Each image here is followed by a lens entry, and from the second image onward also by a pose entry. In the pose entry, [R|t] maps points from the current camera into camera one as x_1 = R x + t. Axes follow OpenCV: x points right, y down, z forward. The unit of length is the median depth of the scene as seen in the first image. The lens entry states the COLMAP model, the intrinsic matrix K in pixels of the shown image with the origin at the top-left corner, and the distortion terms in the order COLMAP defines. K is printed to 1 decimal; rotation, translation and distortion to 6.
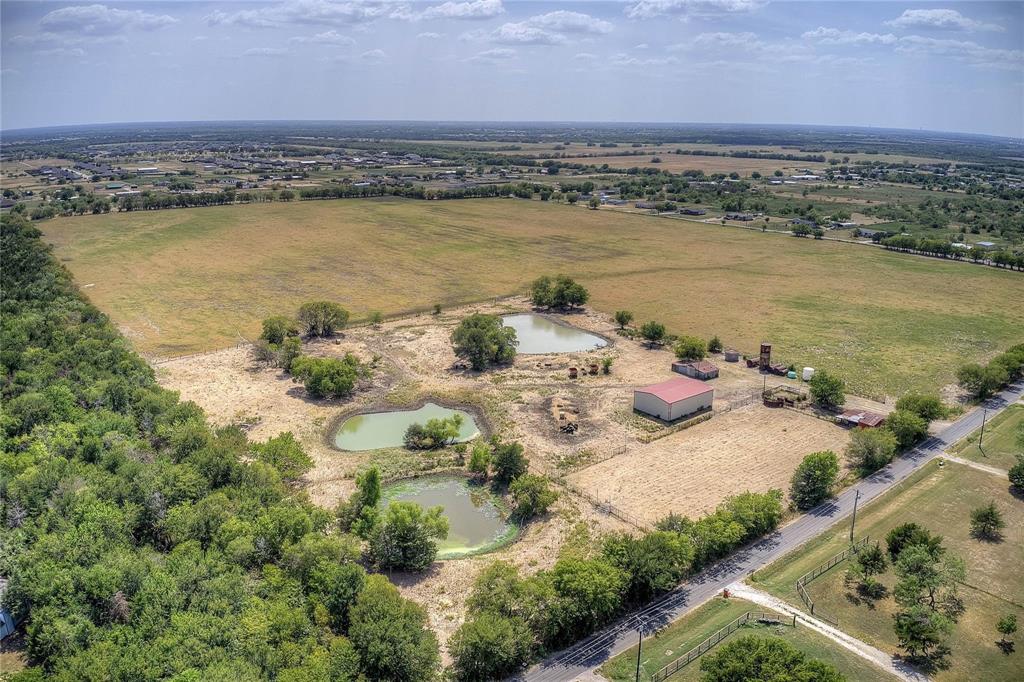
lens RADIAL K [[768.8, 0, 513.8], [0, 768.8, 344.6], [0, 0, 1]] dist [0.033695, -0.251847]
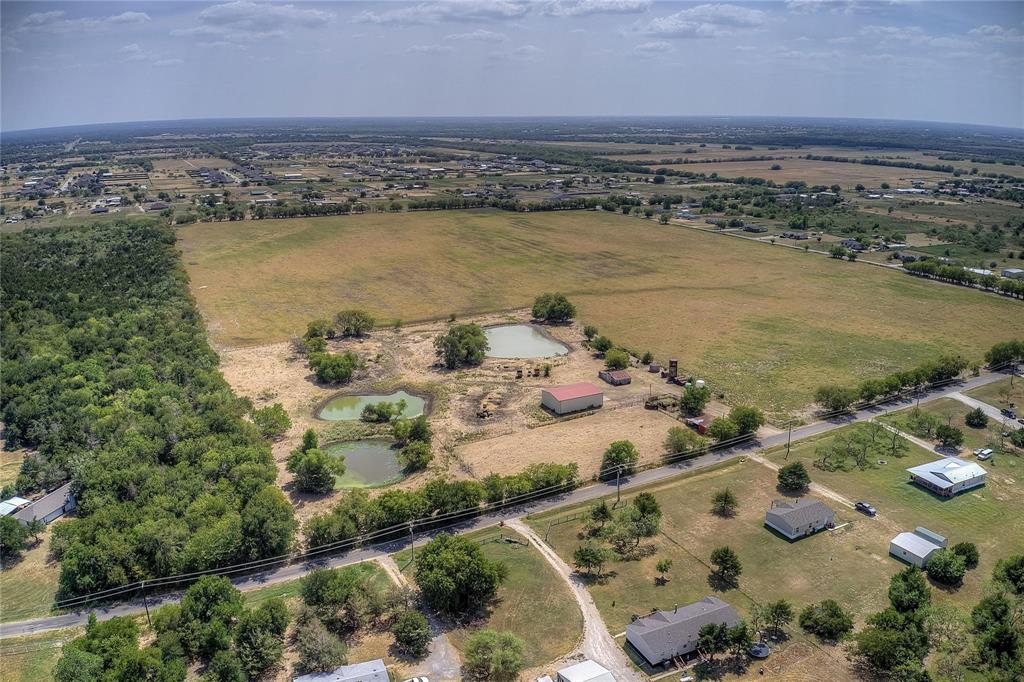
lens RADIAL K [[768.8, 0, 513.8], [0, 768.8, 344.6], [0, 0, 1]] dist [0.033695, -0.251847]
pose [[0.980460, 0.046427, -0.191162, 0.286128], [-0.045276, 0.998920, 0.010389, -0.024004], [0.191438, -0.001531, 0.981503, -0.246799]]
